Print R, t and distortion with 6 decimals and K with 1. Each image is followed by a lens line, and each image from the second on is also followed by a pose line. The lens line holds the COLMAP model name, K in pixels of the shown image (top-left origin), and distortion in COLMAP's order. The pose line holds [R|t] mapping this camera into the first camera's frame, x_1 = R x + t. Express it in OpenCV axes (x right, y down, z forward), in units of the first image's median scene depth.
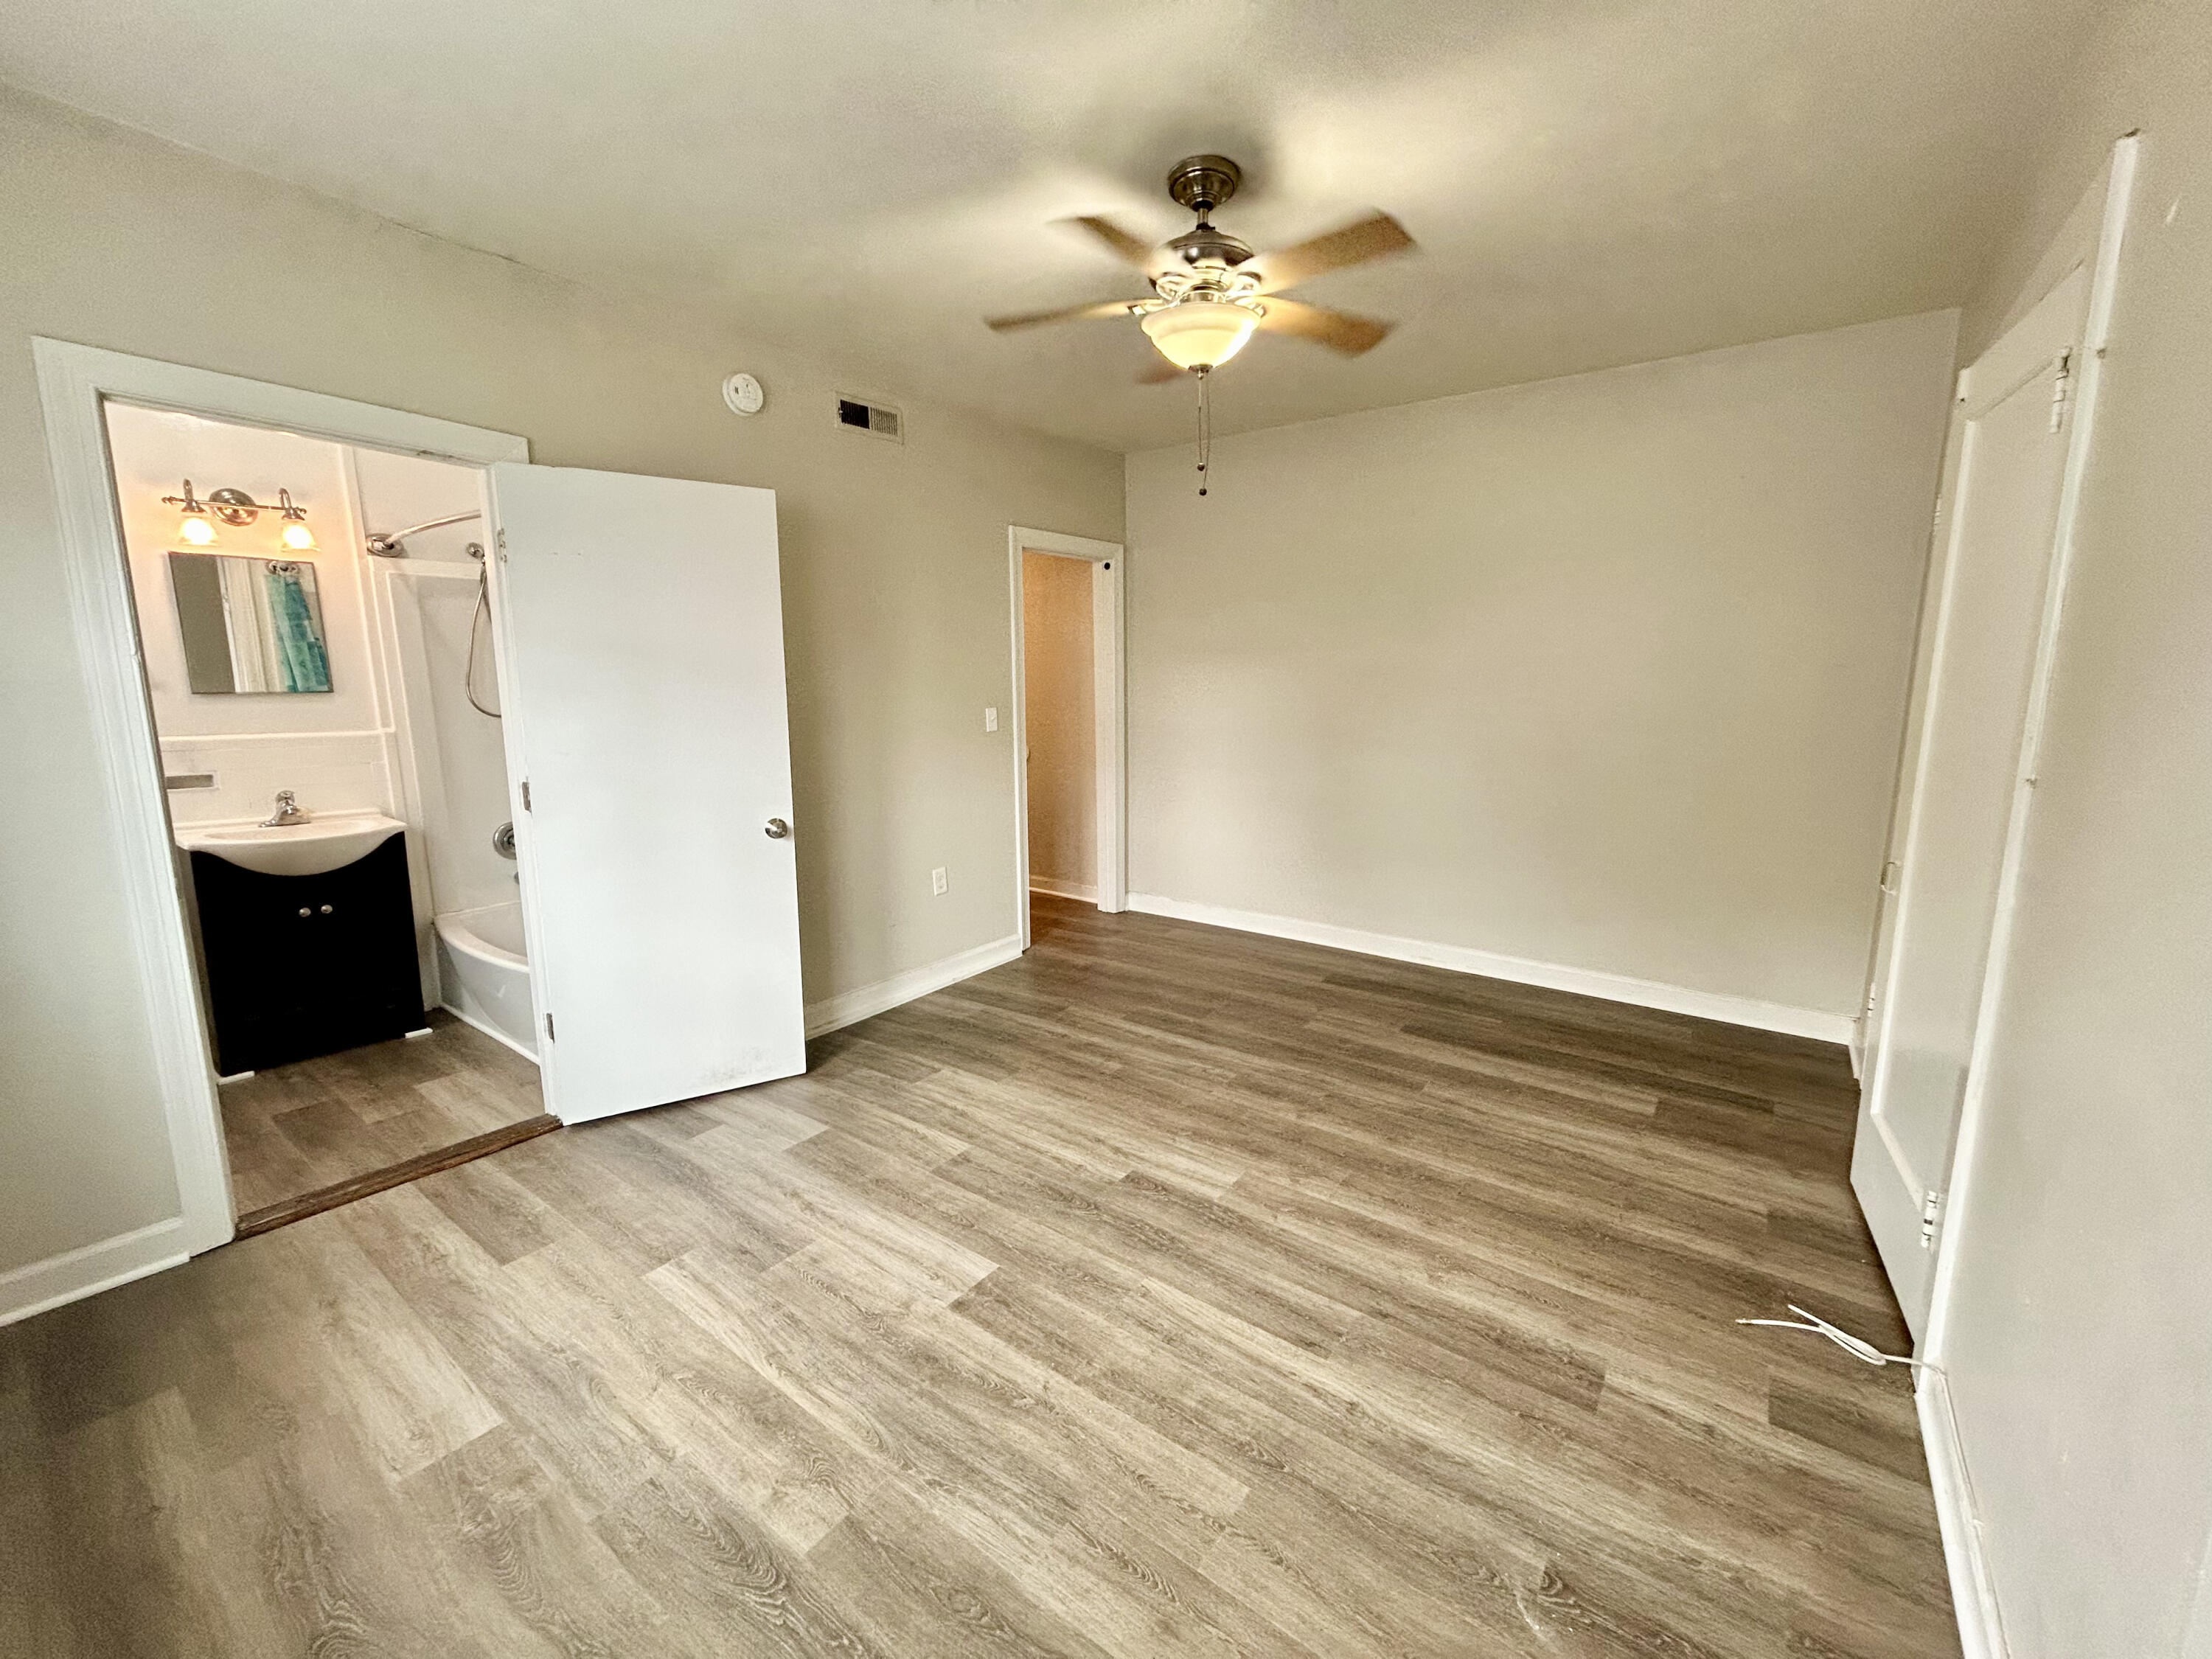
lens RADIAL K [[887.2, 0, 1104.9], [0, 887.2, 825.4], [0, 0, 1]] dist [-0.002488, -0.000234]
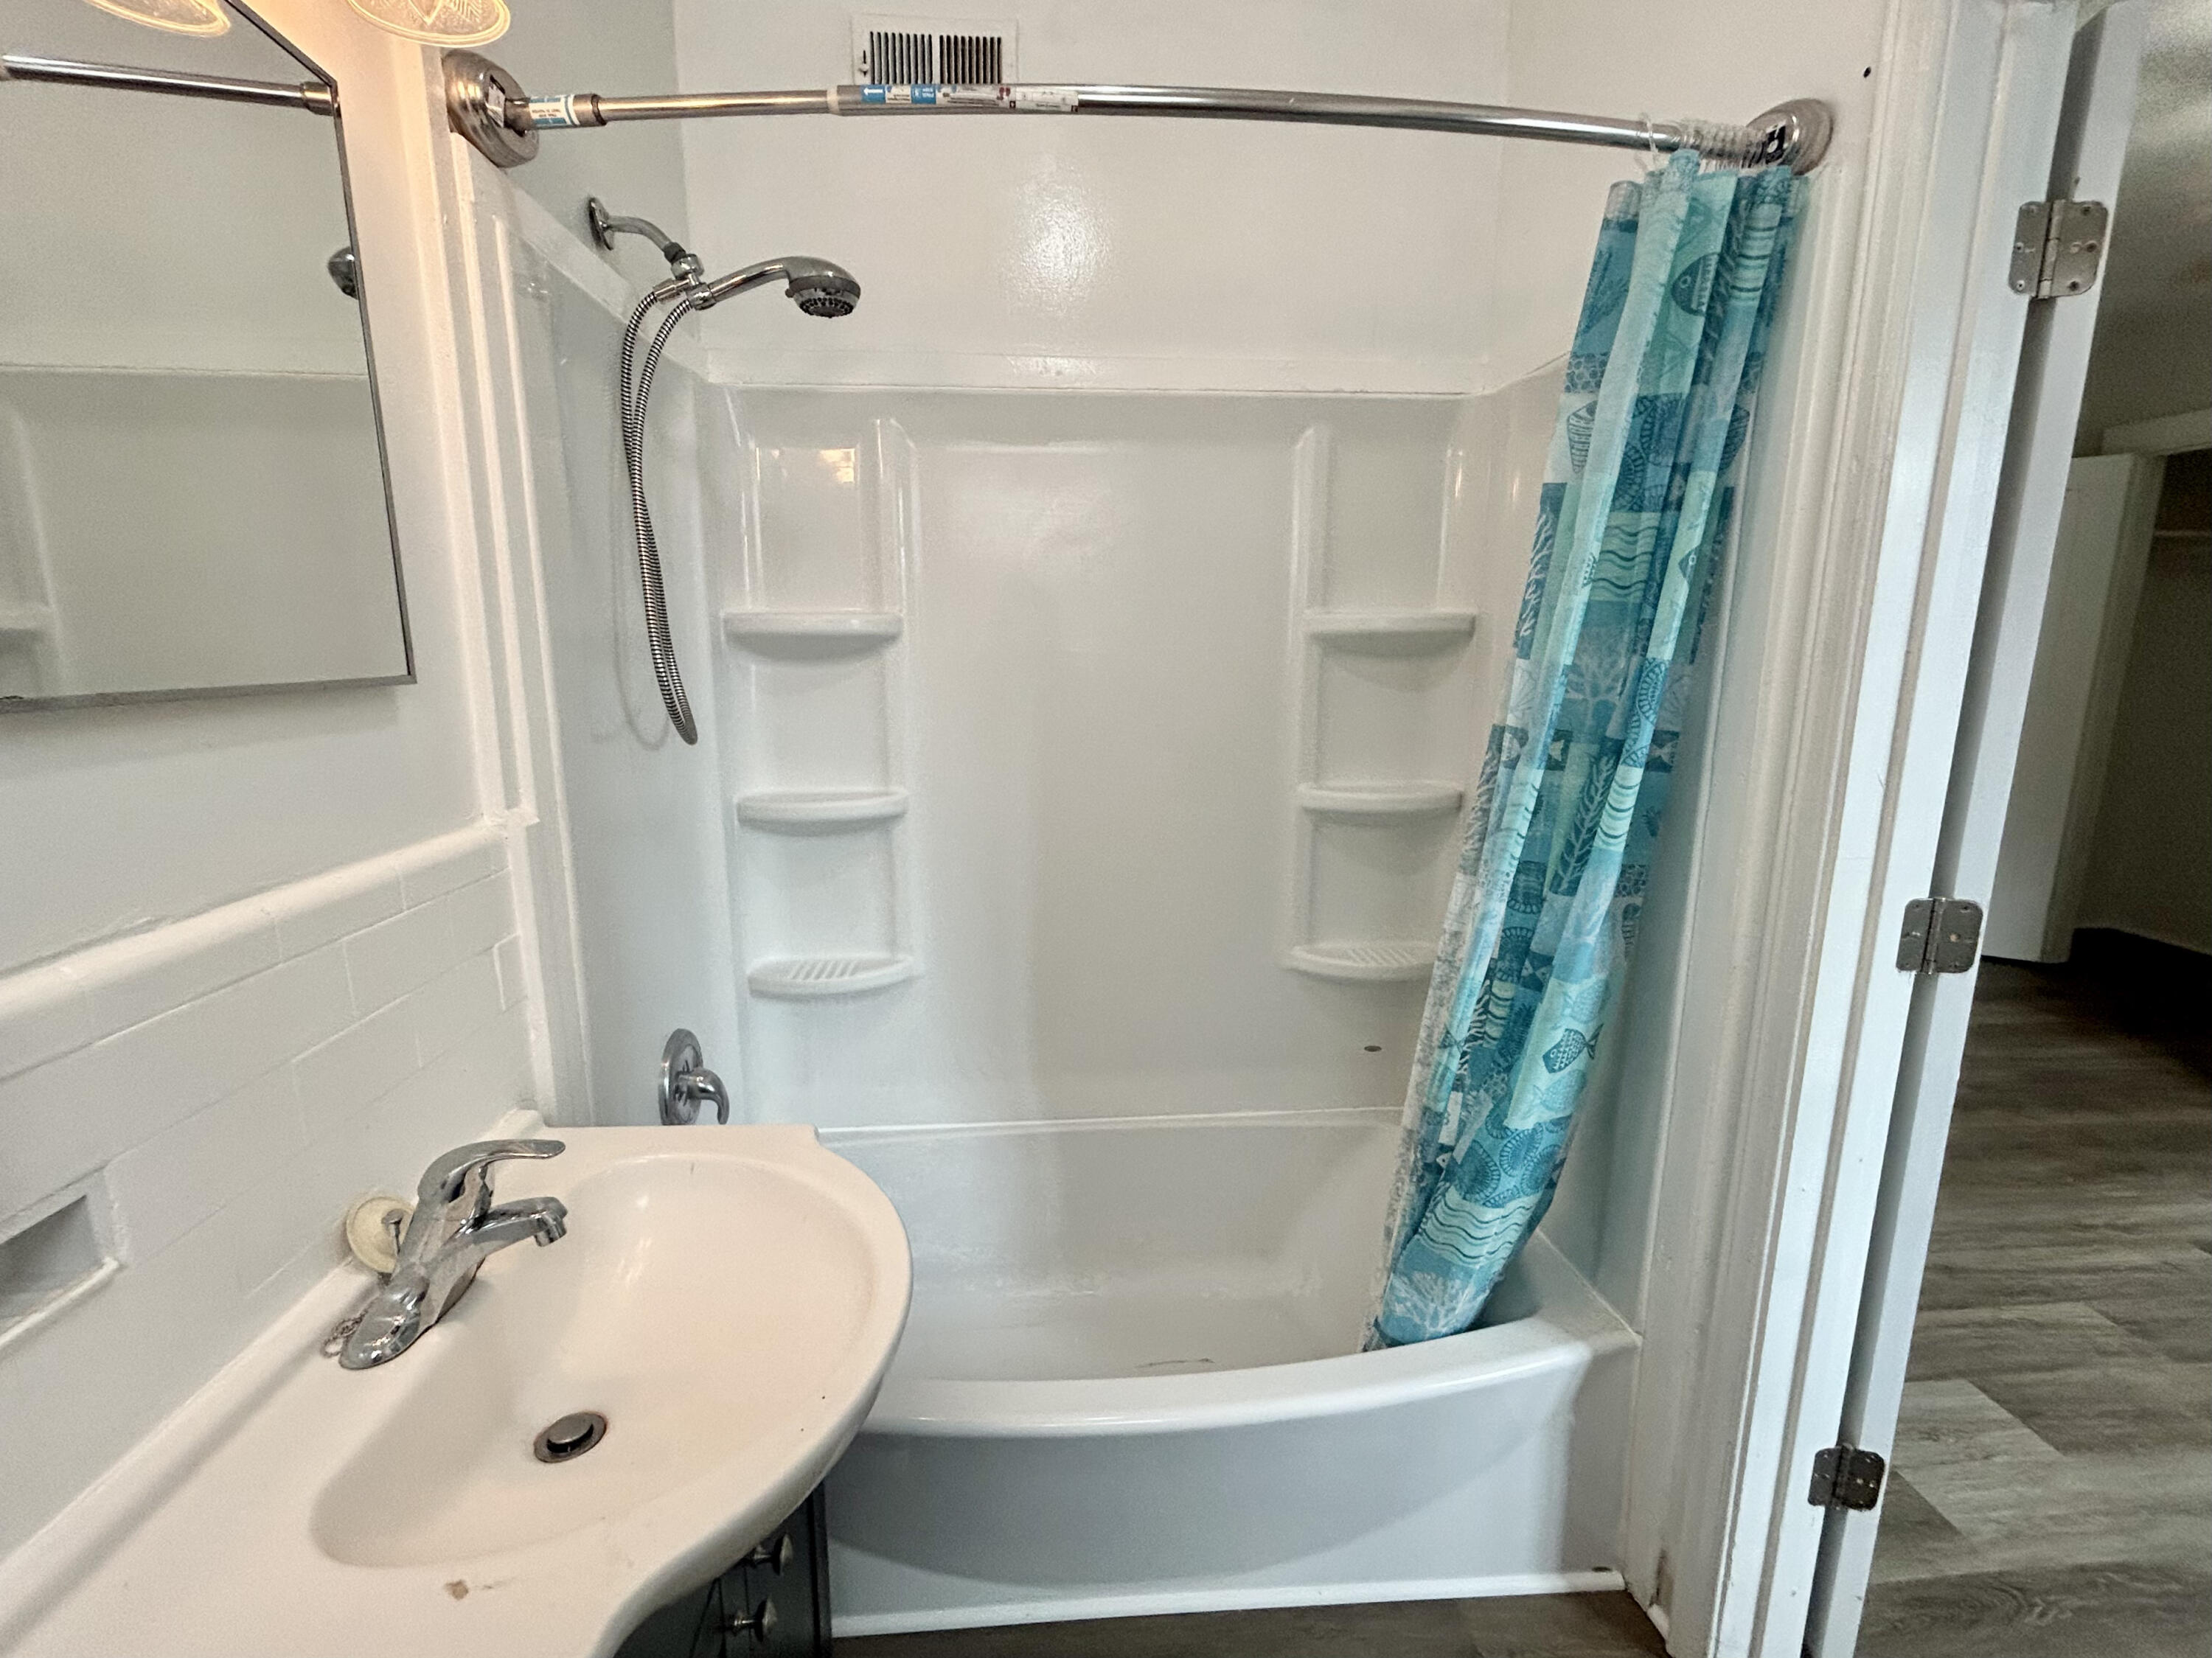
lens RADIAL K [[953.2, 0, 1080.8], [0, 953.2, 826.1], [0, 0, 1]] dist [0.009364, -0.003324]
pose [[0.764266, -0.119535, 0.633726, -1.297836], [0.106900, 0.992559, 0.058299, -0.154871], [-0.635980, 0.023189, 0.771357, 0.993038]]
